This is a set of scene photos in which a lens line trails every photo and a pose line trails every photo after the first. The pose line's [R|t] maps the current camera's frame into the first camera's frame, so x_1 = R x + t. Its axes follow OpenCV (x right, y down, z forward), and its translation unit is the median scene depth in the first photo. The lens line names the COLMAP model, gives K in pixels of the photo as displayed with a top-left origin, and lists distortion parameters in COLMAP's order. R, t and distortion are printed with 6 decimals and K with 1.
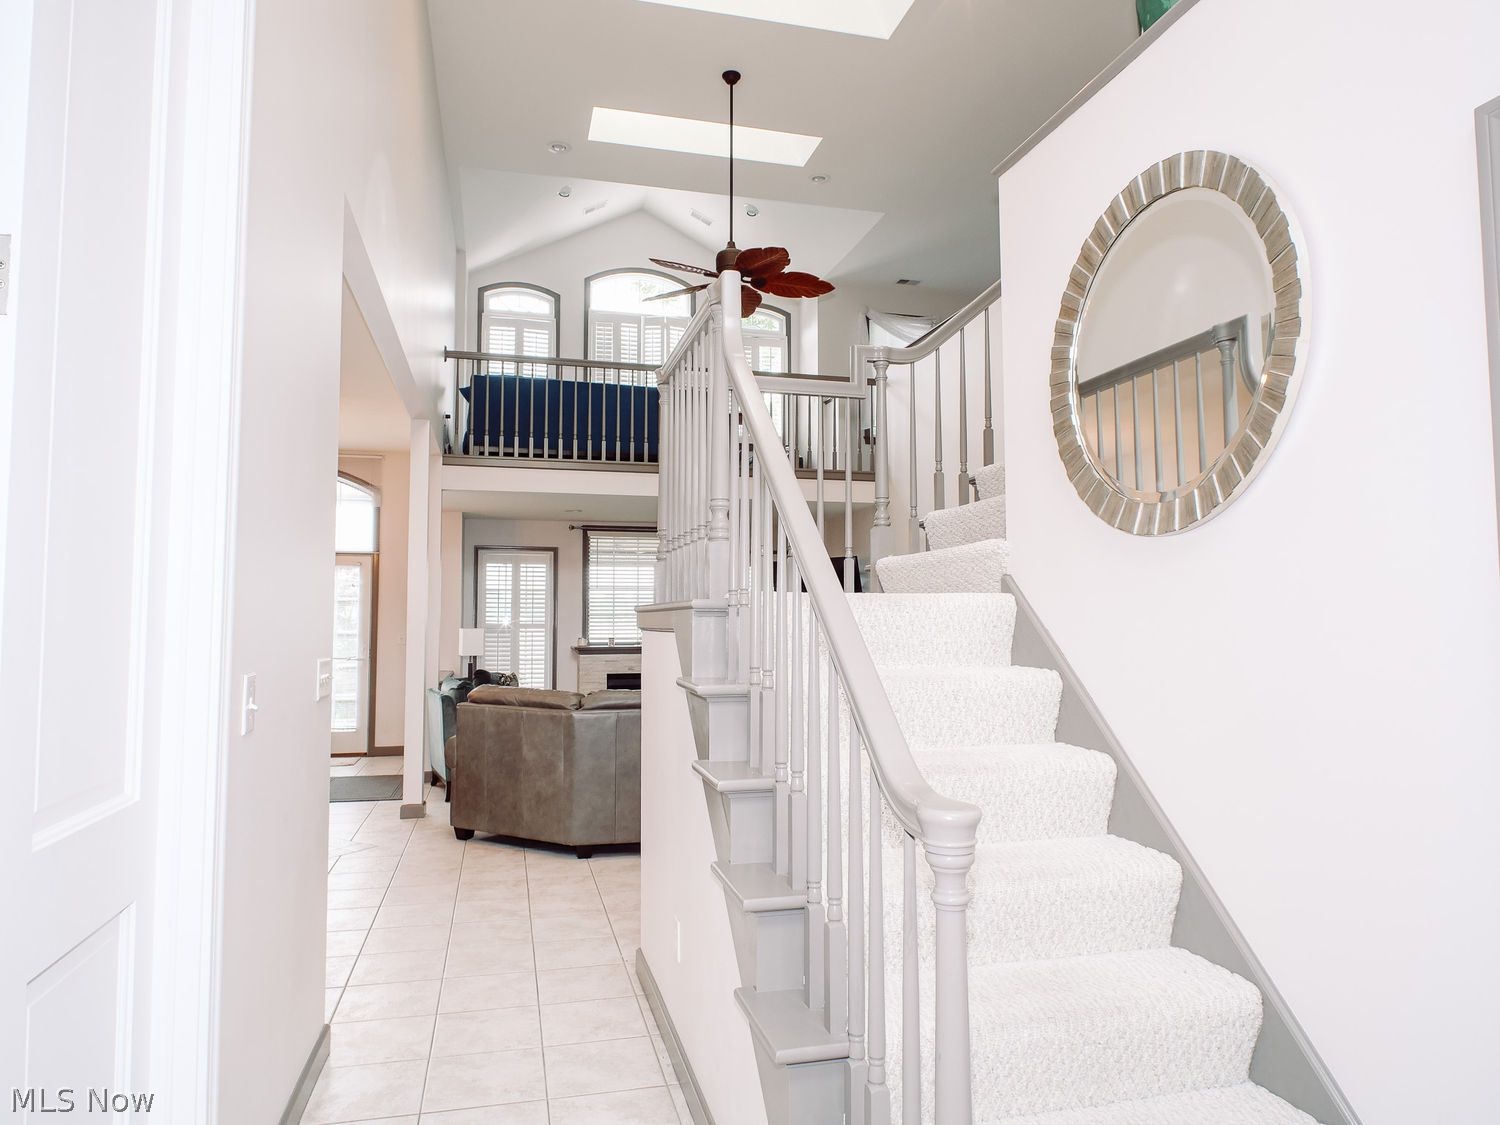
lens RADIAL K [[952.9, 0, 750.0], [0, 952.9, 562.5], [0, 0, 1]] dist [0.001796, -0.000782]
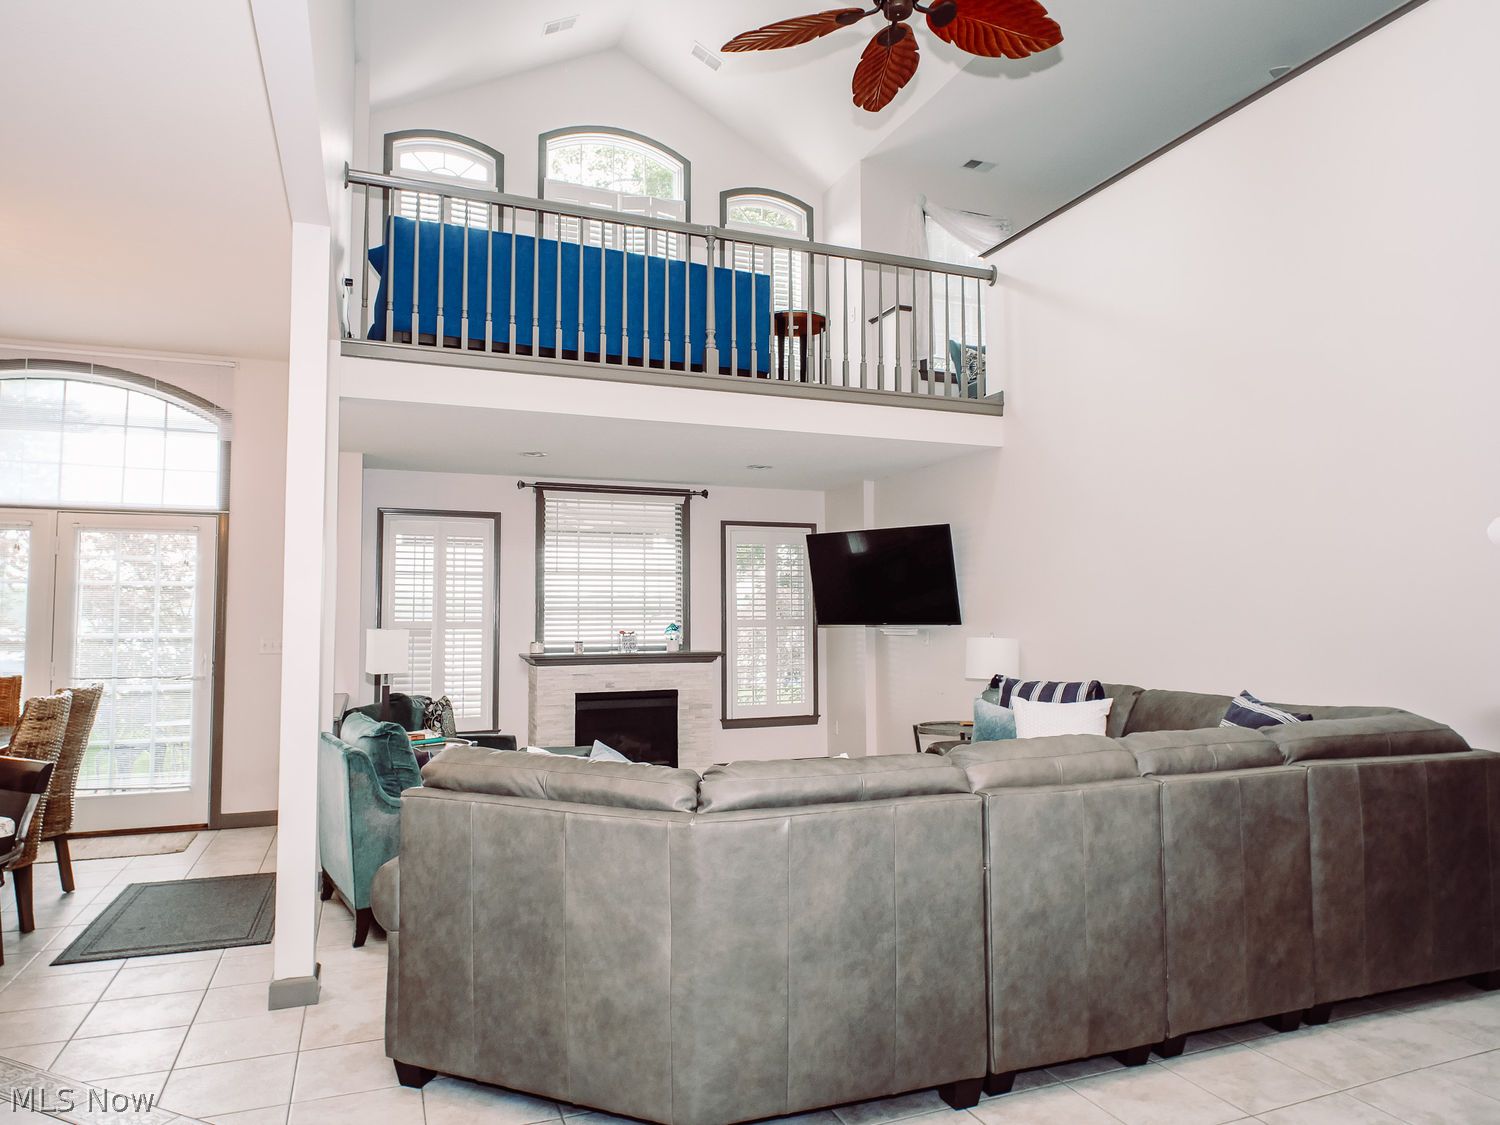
lens RADIAL K [[952.9, 0, 750.0], [0, 952.9, 562.5], [0, 0, 1]] dist [0.001796, -0.000782]
pose [[0.992108, 0.004778, 0.125294, -0.123055], [-0.004901, 0.999988, 0.000673, 0.022179], [-0.125289, -0.001281, 0.992119, 0.322951]]
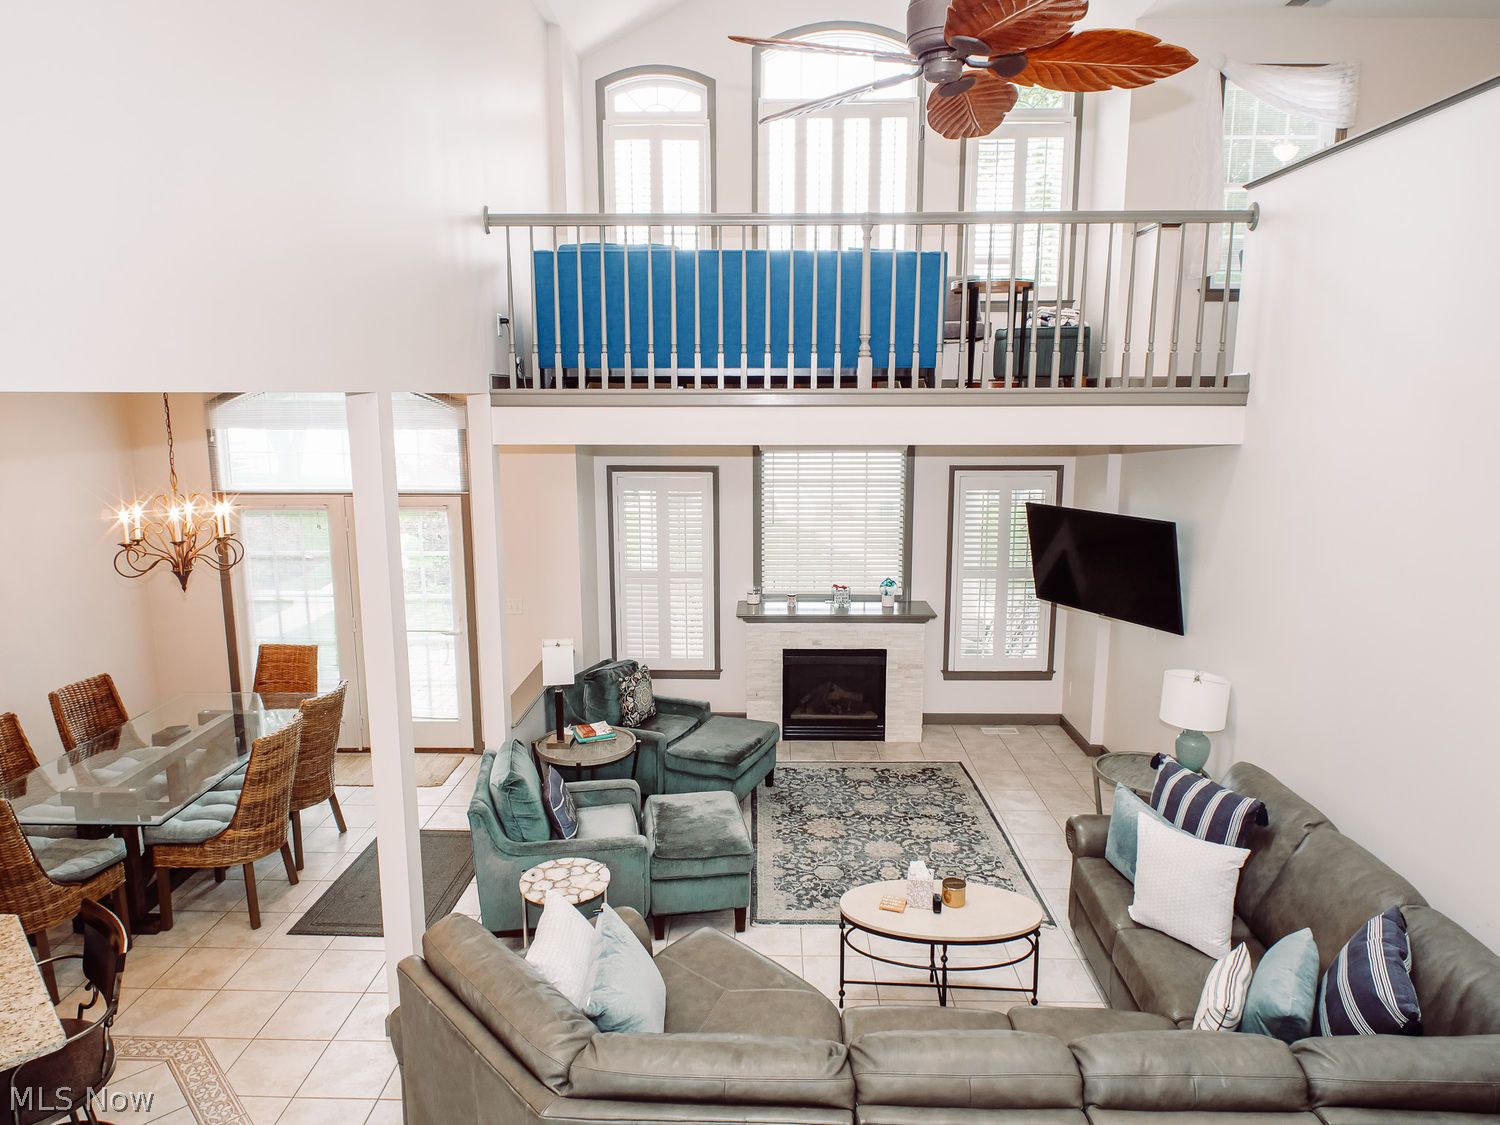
lens RADIAL K [[952.9, 0, 750.0], [0, 952.9, 562.5], [0, 0, 1]] dist [0.001796, -0.000782]
pose [[0.963349, 0.045994, -0.264278, 0.015018], [0.016284, 0.973347, 0.228758, -0.124498], [0.267756, -0.224677, 0.936924, 0.368037]]
